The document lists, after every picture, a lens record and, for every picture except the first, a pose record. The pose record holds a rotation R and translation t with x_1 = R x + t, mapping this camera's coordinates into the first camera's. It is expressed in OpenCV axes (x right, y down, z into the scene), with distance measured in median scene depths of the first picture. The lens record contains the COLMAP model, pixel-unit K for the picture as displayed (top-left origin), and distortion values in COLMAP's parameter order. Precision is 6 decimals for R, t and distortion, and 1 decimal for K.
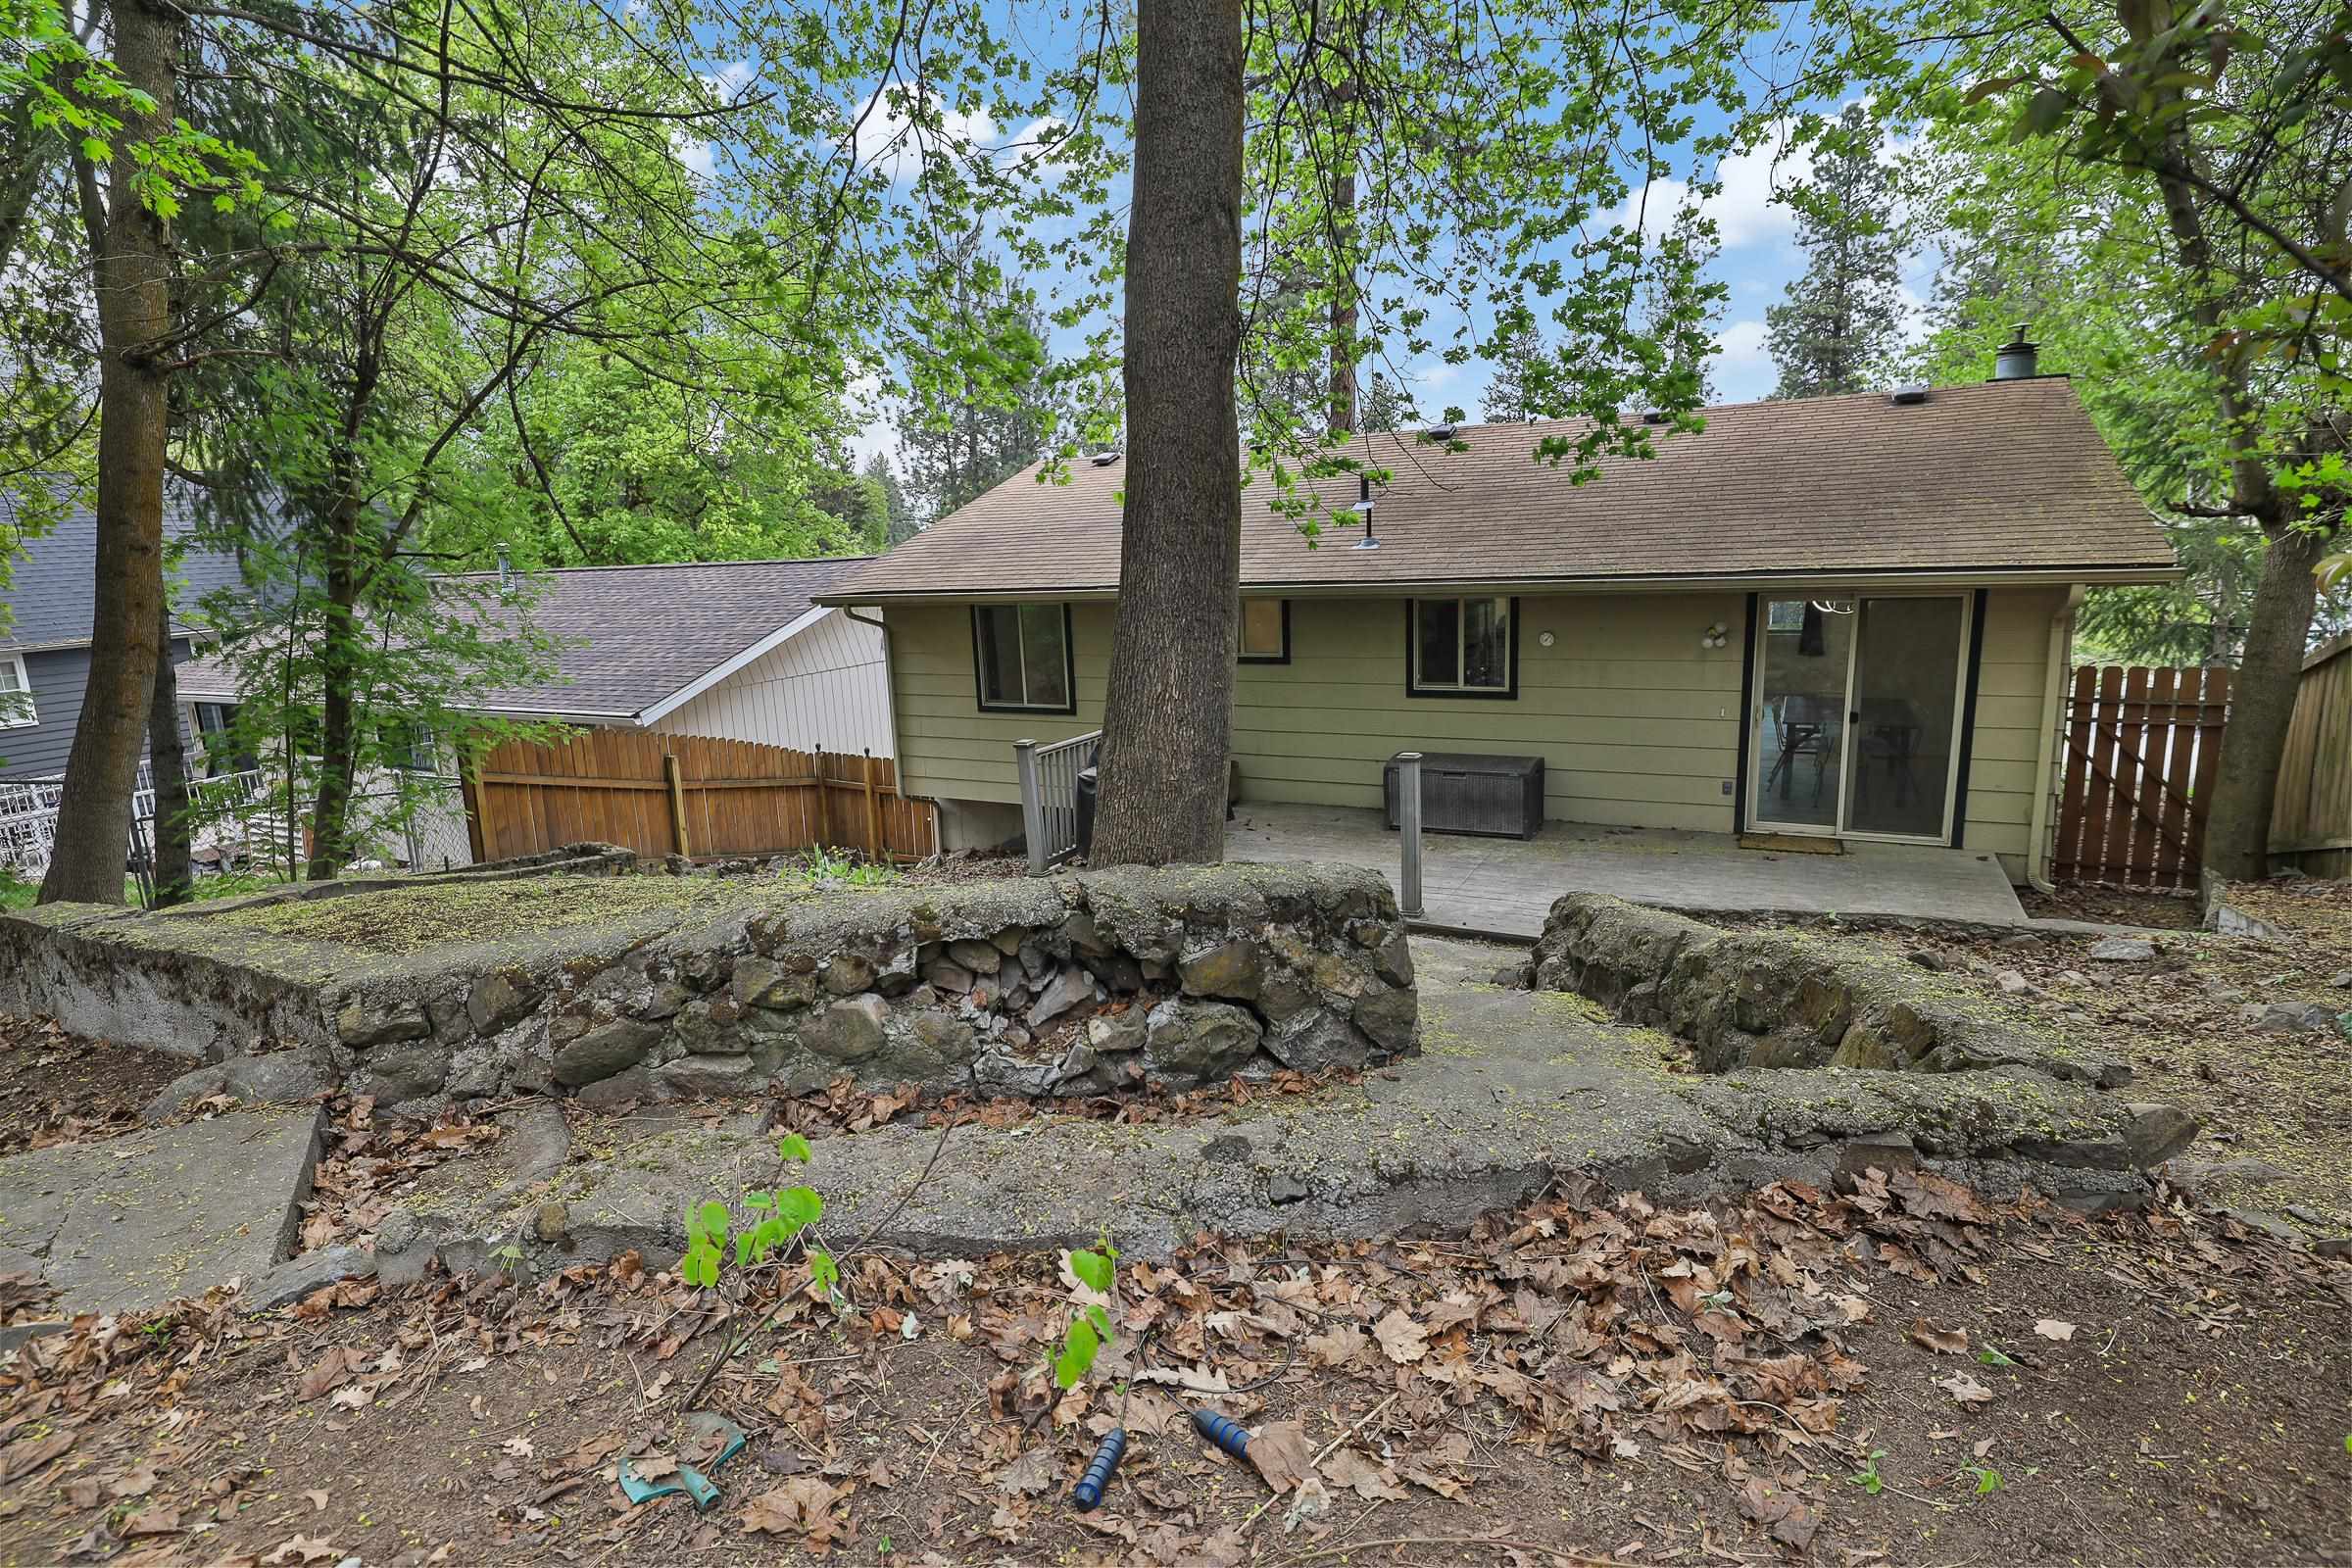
lens RADIAL K [[1202.6, 0, 1176.0], [0, 1202.6, 784.0], [0, 0, 1]] dist [0.003002, 0.000764]
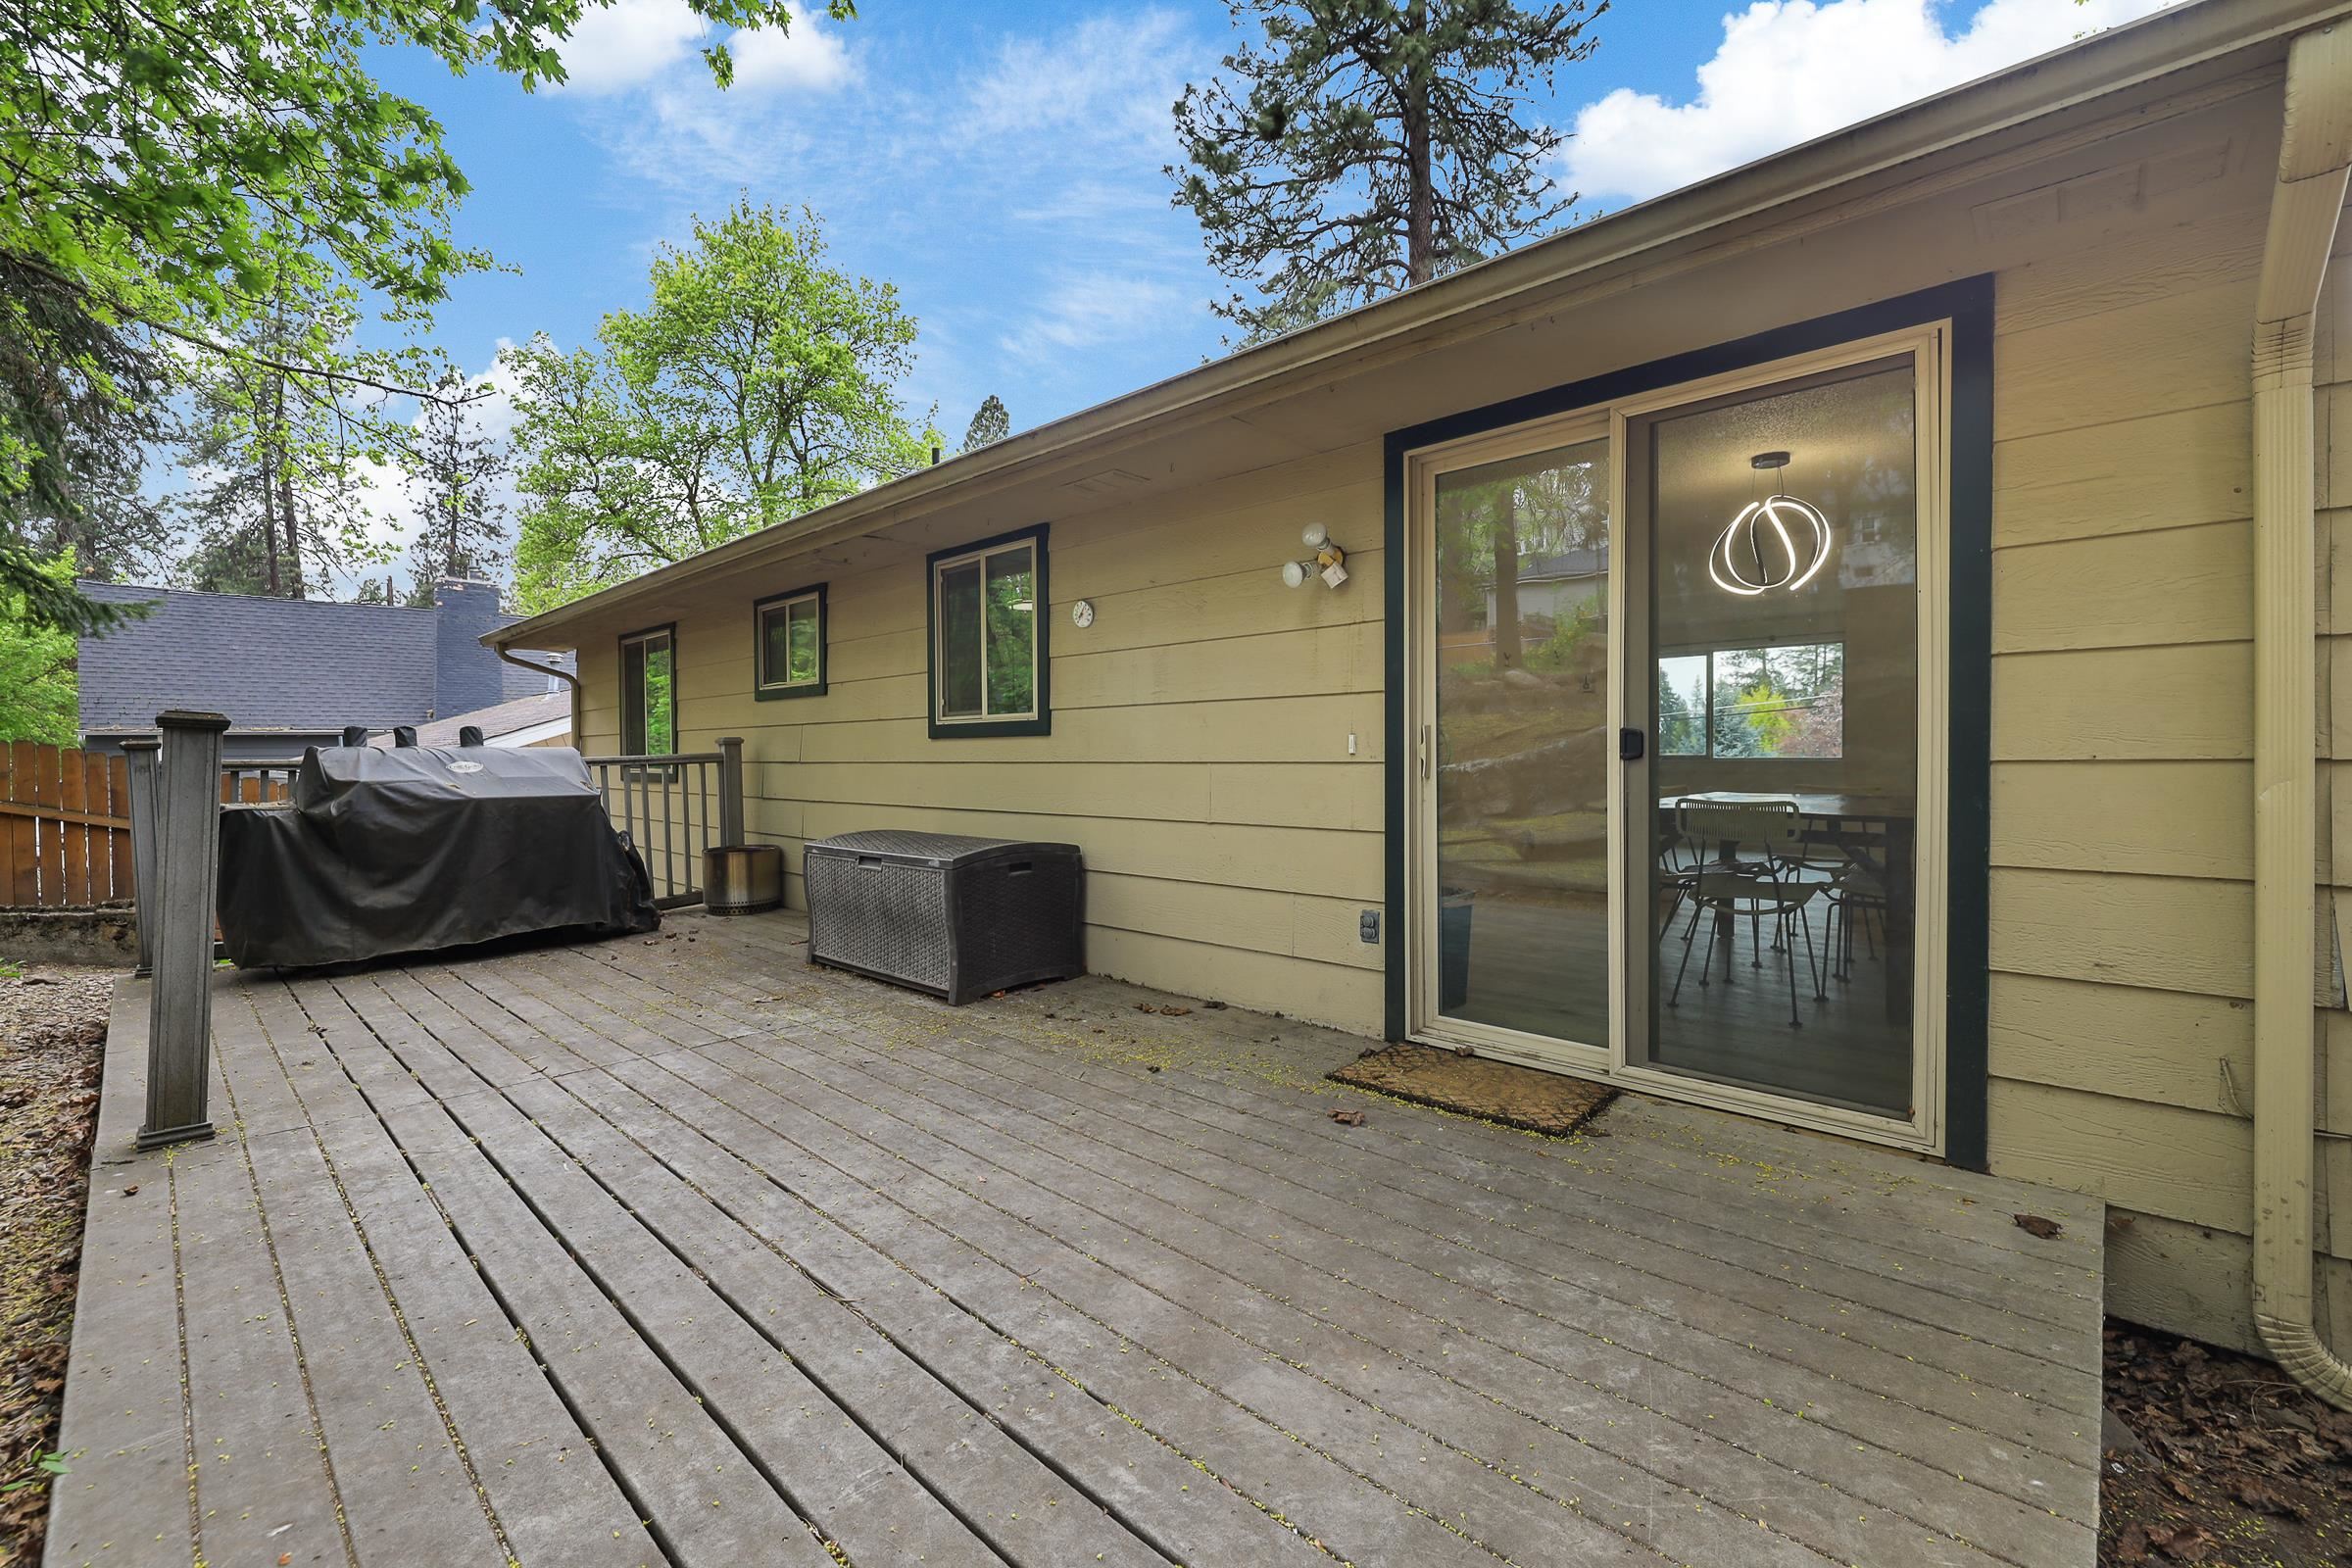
lens RADIAL K [[997.8, 0, 1176.9], [0, 997.8, 759.6], [0, 0, 1]] dist [0.001890, 0.000075]
pose [[0.958345, 0.040741, -0.282694, 0.460386], [-0.096824, 0.977507, -0.187362, 0.016909], [0.268702, 0.206929, 0.940734, 0.605260]]
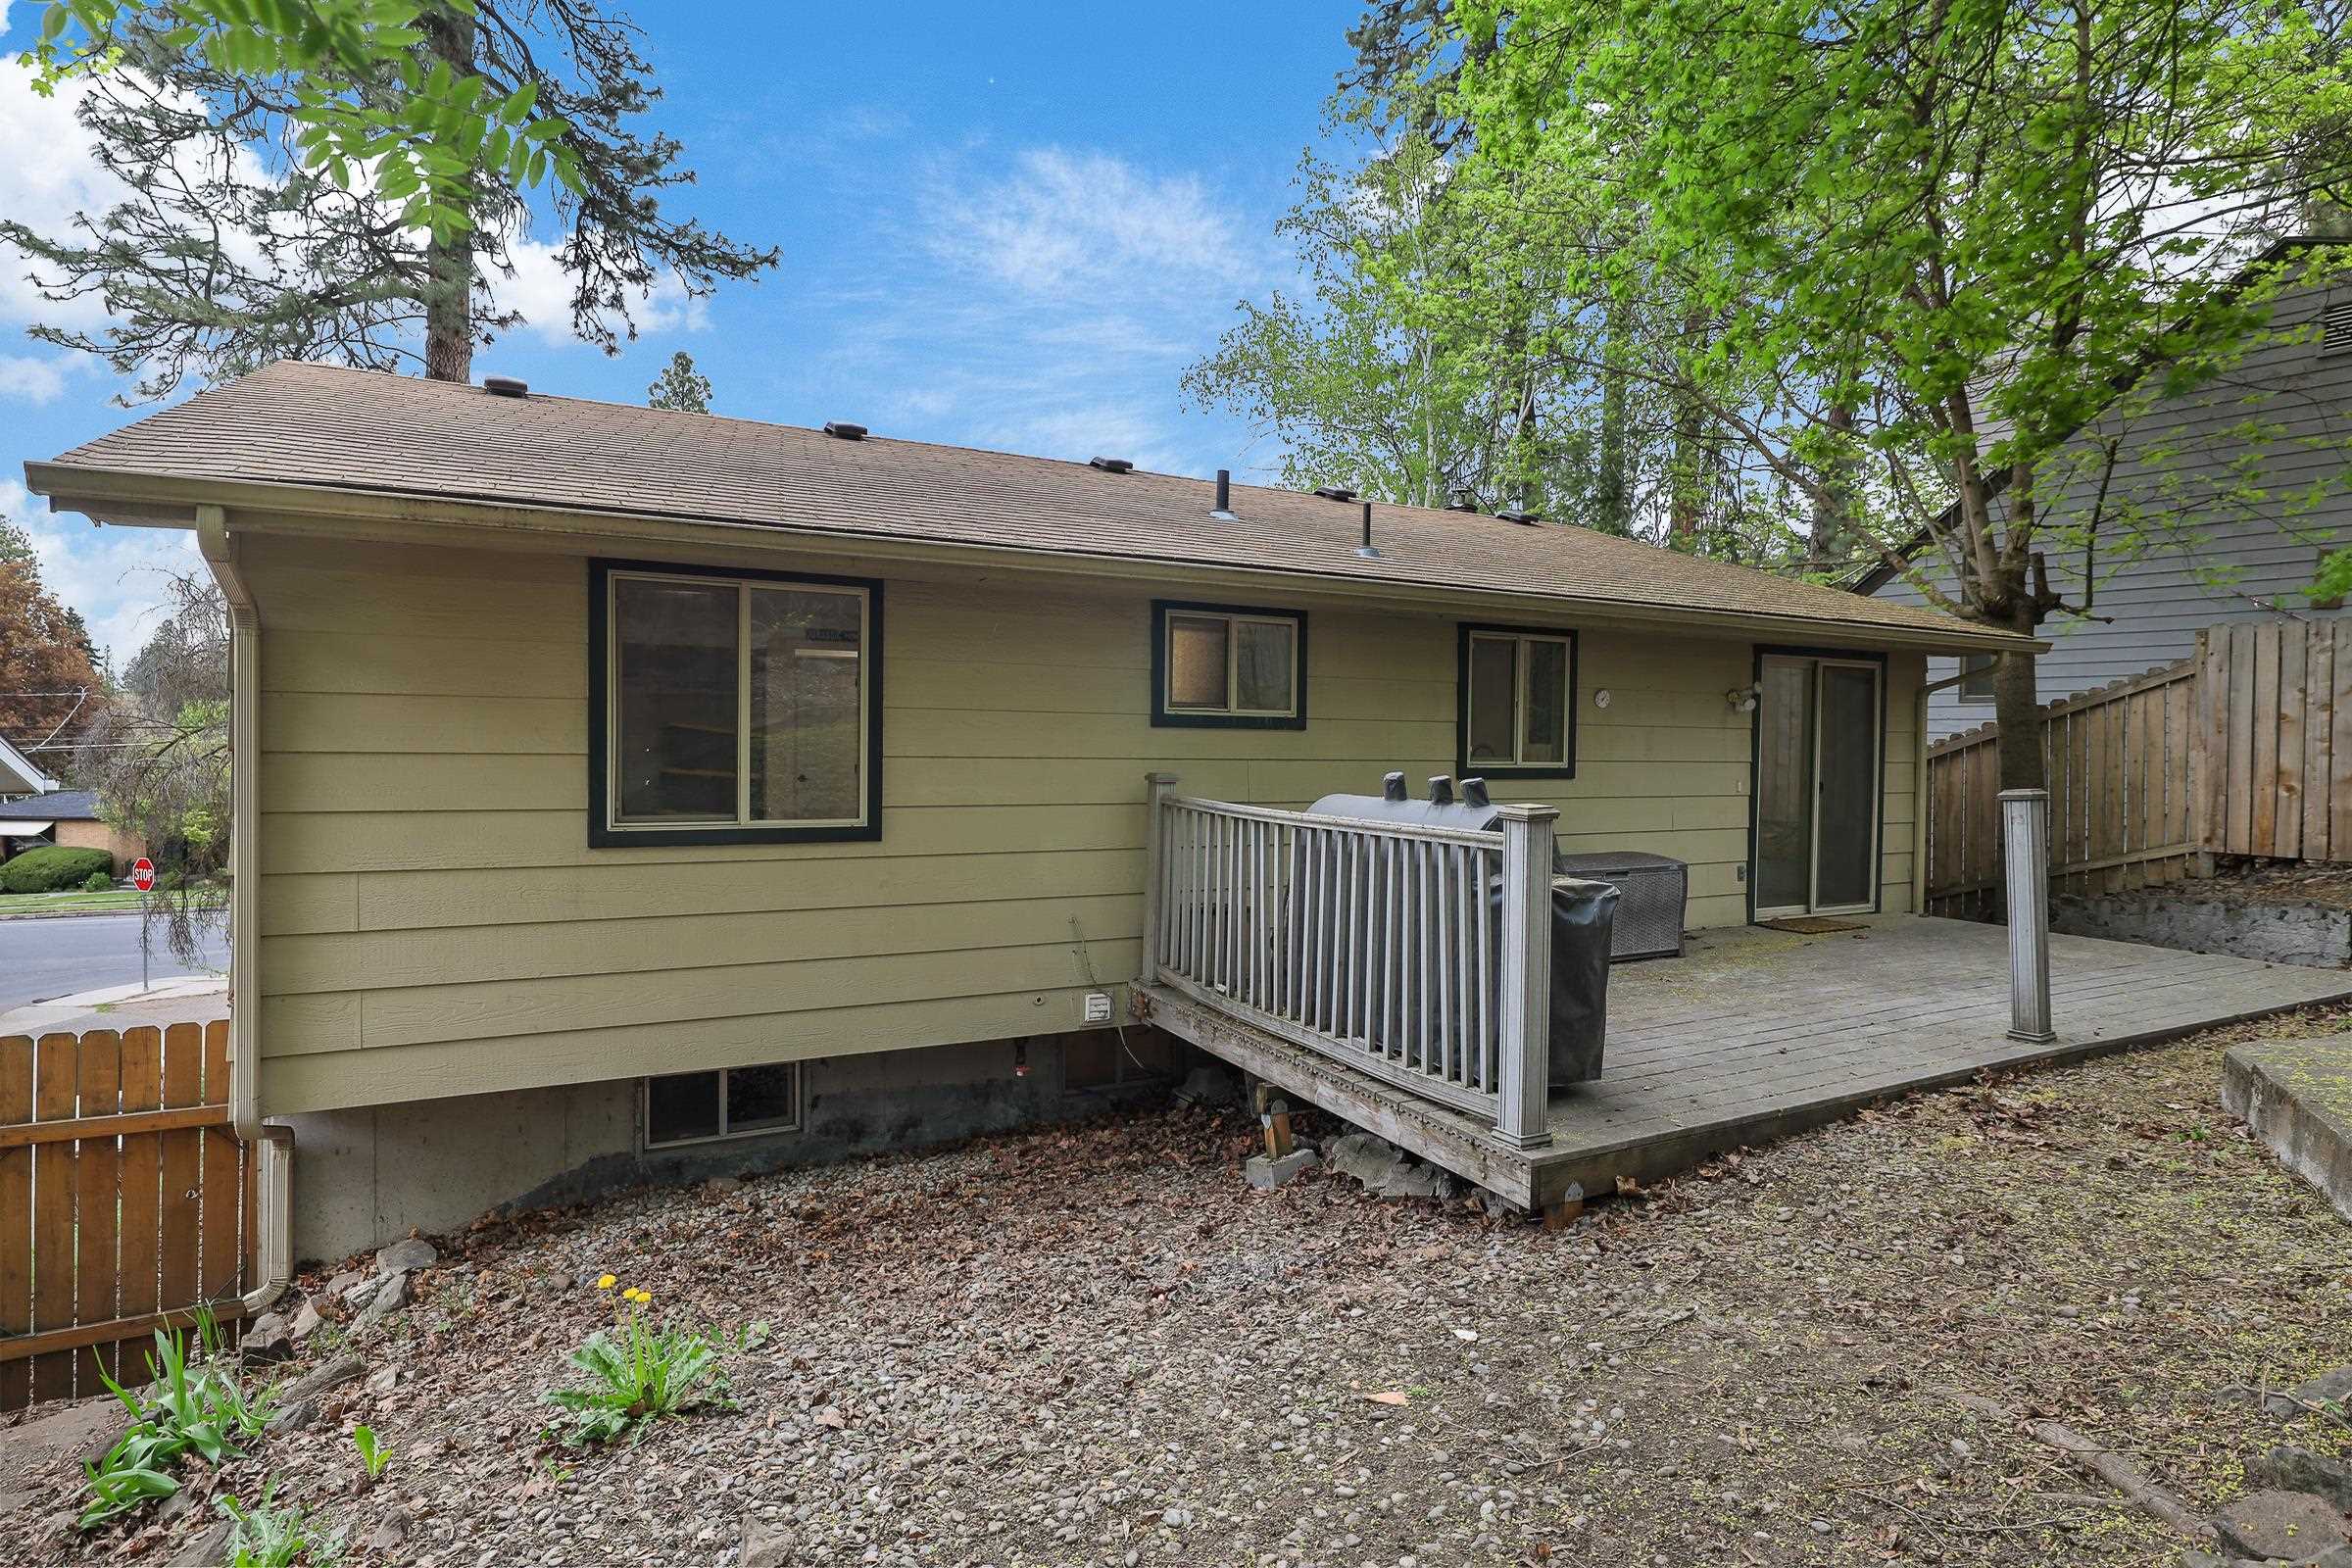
lens RADIAL K [[1237.4, 0, 1178.8], [0, 1237.4, 762.9], [0, 0, 1]] dist [-0.002336, 0.000599]
pose [[0.563101, 0.038324, 0.825499, -0.491580], [0.136645, 0.980856, -0.138747, -0.006420], [-0.815012, 0.190929, 0.547084, 0.775530]]
